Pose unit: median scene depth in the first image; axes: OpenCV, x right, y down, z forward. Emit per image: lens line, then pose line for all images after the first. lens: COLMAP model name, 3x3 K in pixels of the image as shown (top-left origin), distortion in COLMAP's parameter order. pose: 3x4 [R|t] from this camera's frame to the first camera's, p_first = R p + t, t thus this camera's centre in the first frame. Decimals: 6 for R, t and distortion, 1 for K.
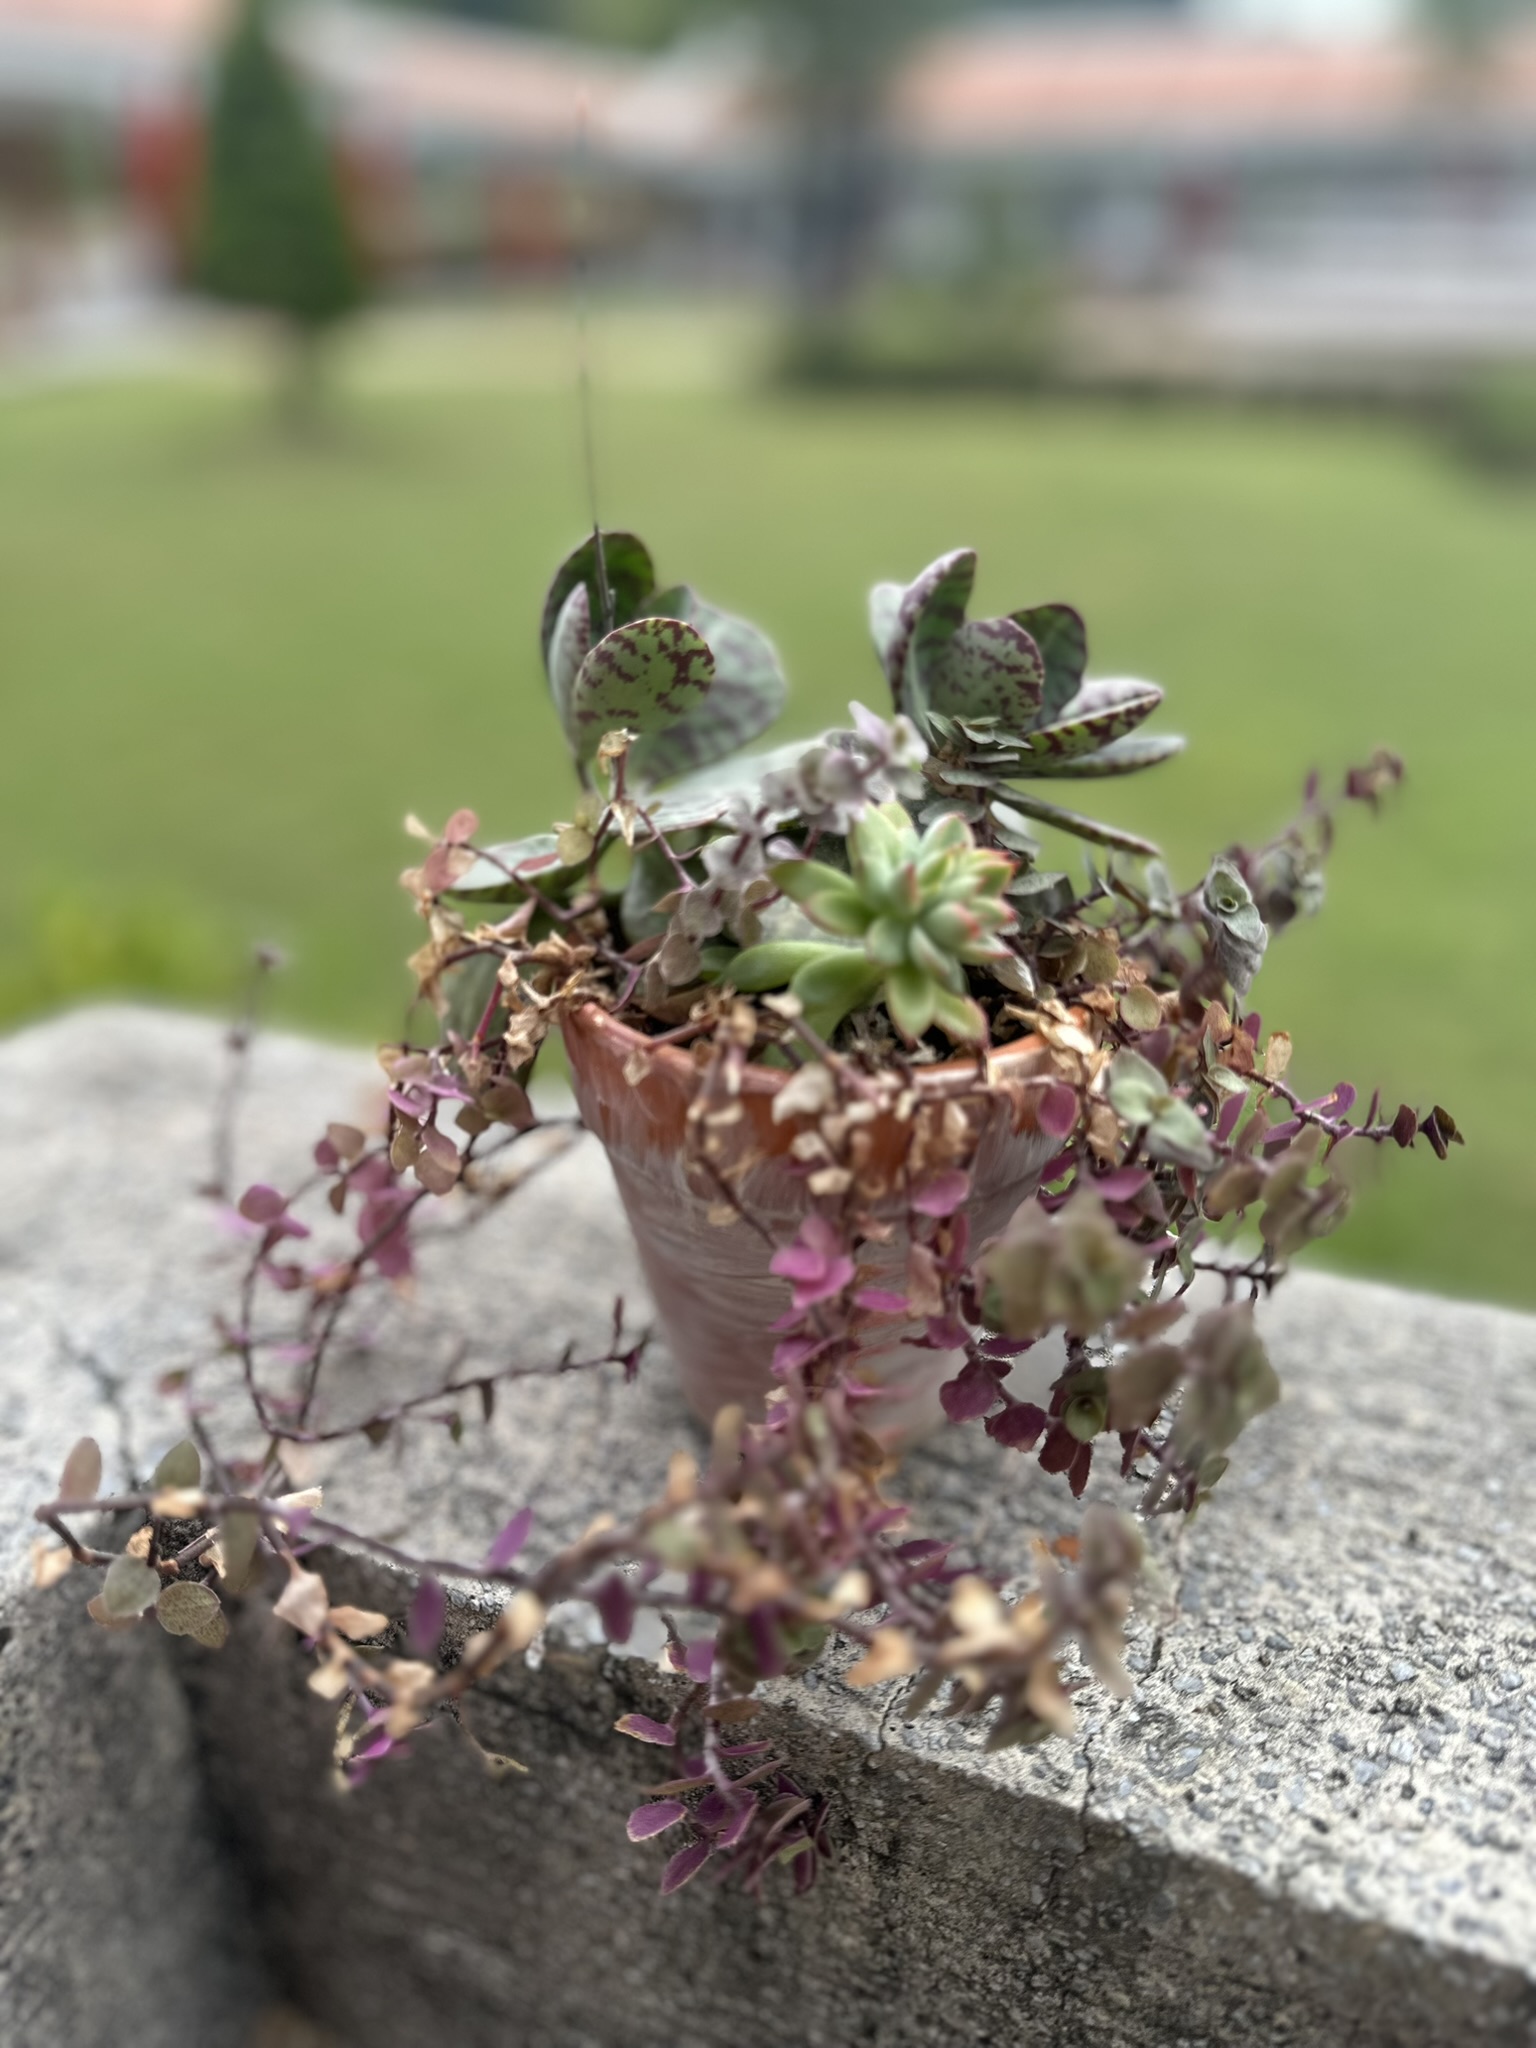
lens RADIAL K [[1452.1, 0, 768.0], [0, 1452.1, 1024.0], [0, 0, 1]] dist [0.048365, -0.068379]
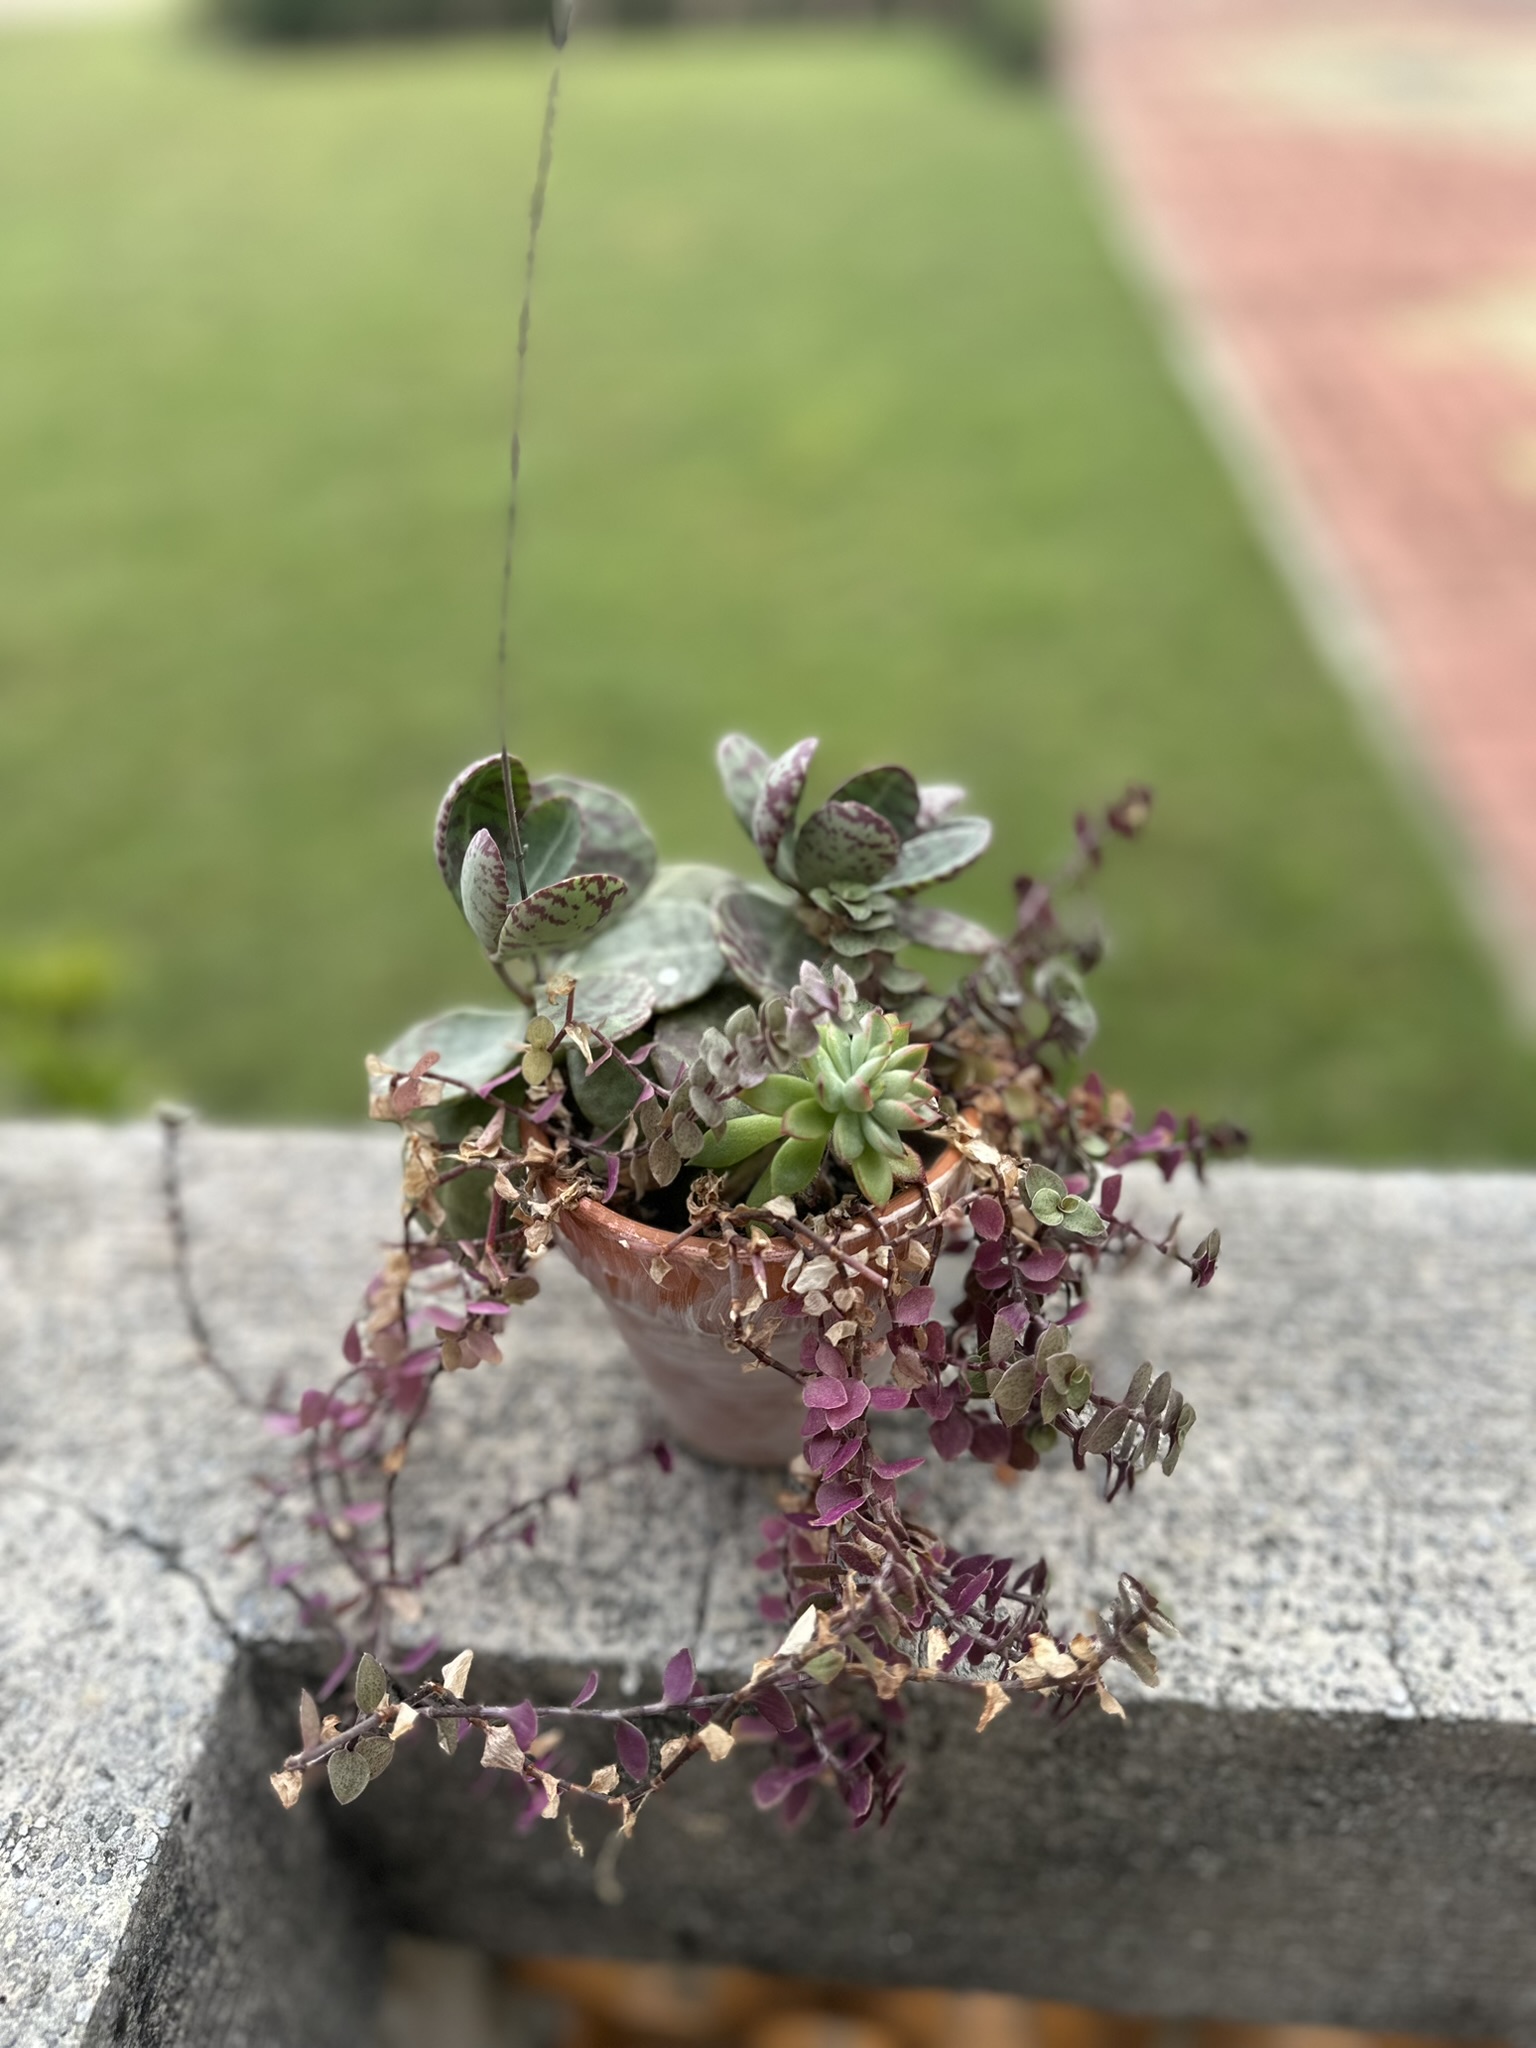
lens RADIAL K [[1425.3, 0, 768.0], [0, 1425.3, 1024.0], [0, 0, 1]] dist [0.071338, -0.180064]
pose [[0.956873, -0.215978, 0.194288, -0.178406], [0.179169, 0.965192, 0.190533, -0.352534], [-0.228676, -0.147506, 0.962263, -0.126708]]
